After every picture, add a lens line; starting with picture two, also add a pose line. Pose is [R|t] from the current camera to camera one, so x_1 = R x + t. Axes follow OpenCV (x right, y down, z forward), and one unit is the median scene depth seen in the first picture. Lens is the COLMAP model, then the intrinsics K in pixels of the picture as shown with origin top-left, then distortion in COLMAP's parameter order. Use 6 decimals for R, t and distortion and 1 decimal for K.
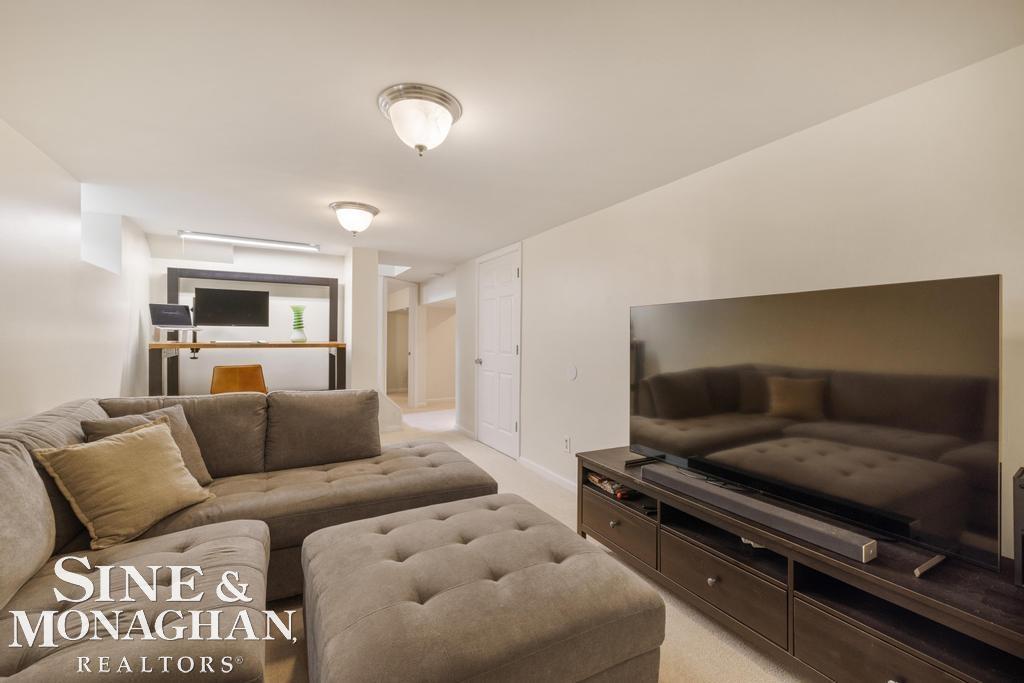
lens RADIAL K [[442.1, 0, 513.7], [0, 442.1, 337.5], [0, 0, 1]] dist [0.003510, 0.000059]
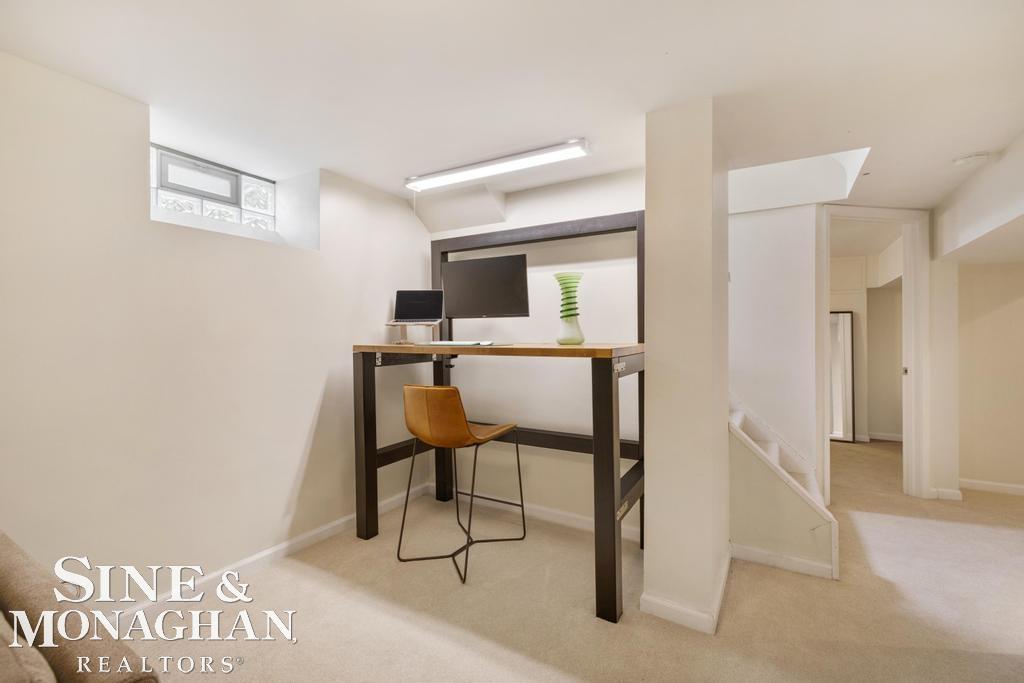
lens RADIAL K [[442.1, 0, 519.3], [0, 442.1, 335.1], [0, 0, 1]] dist [0.003510, 0.000059]
pose [[0.506127, -0.016256, -0.862306, -0.075252], [0.005826, 0.999864, -0.015429, 0.007113], [0.862440, 0.002786, 0.506152, 0.696787]]
